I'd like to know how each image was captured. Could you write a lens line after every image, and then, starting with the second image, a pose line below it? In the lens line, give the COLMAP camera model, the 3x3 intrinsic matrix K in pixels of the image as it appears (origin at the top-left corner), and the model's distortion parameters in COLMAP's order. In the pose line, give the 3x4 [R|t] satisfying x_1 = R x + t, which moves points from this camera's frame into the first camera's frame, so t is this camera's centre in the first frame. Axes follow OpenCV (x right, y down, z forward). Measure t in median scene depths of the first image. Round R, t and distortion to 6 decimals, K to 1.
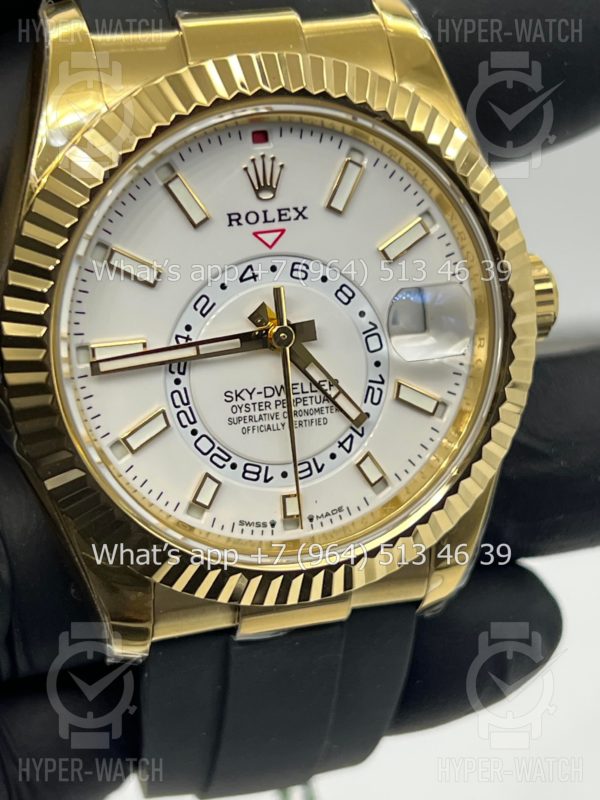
lens RADIAL K [[1876.9, 0, 293.1], [0, 1876.9, 403.3], [0, 0, 1]] dist [0.231479, 0.000000]
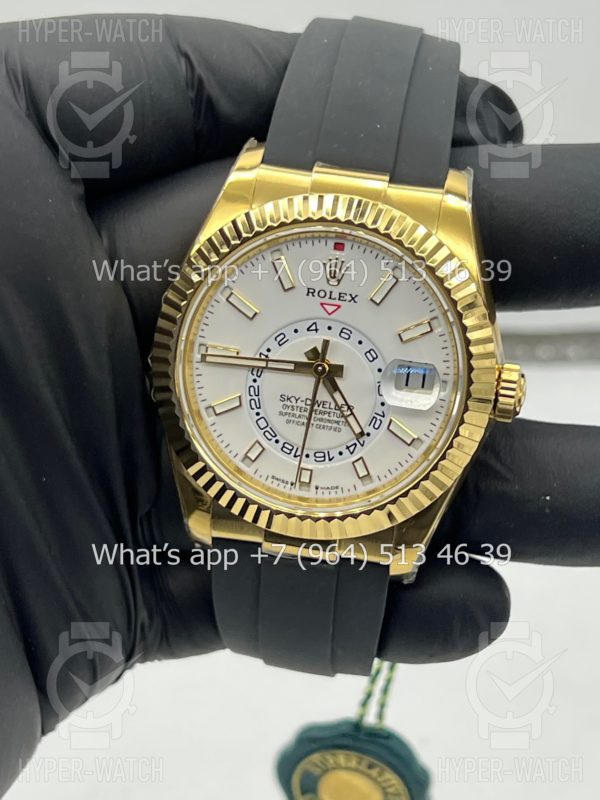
lens RADIAL K [[1876.9, 0, 300.7], [0, 1876.9, 404.4], [0, 0, 1]] dist [0.231479, 0.000000]
pose [[0.896102, 0.249406, -0.367148, 0.568500], [-0.267268, 0.963620, 0.002269, -0.006022], [0.354356, 0.096094, 0.930160, -0.487046]]
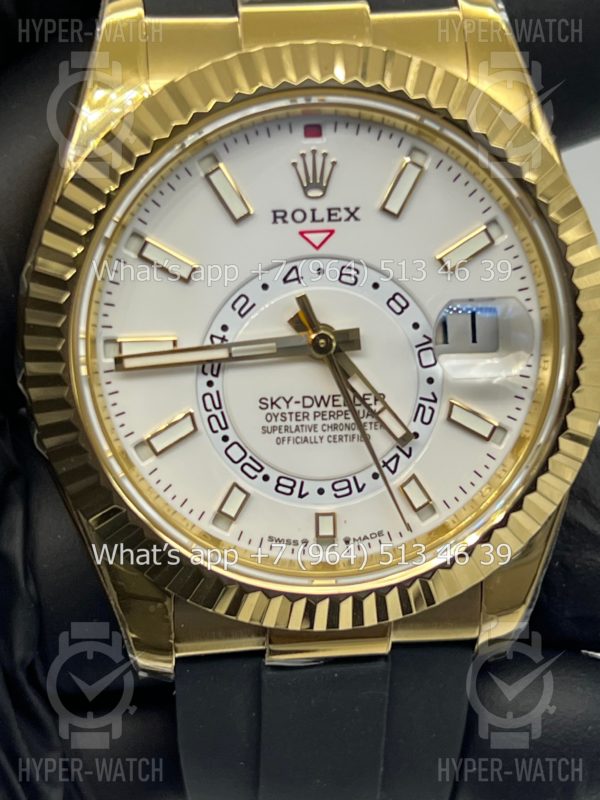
lens RADIAL K [[1876.9, 0, 298.2], [0, 1876.9, 396.3], [0, 0, 1]] dist [0.231479, 0.000000]
pose [[0.980893, 0.067513, -0.182460, 0.154024], [-0.072538, 0.997145, -0.021001, 0.011291], [0.180521, 0.033835, 0.982989, 0.074888]]
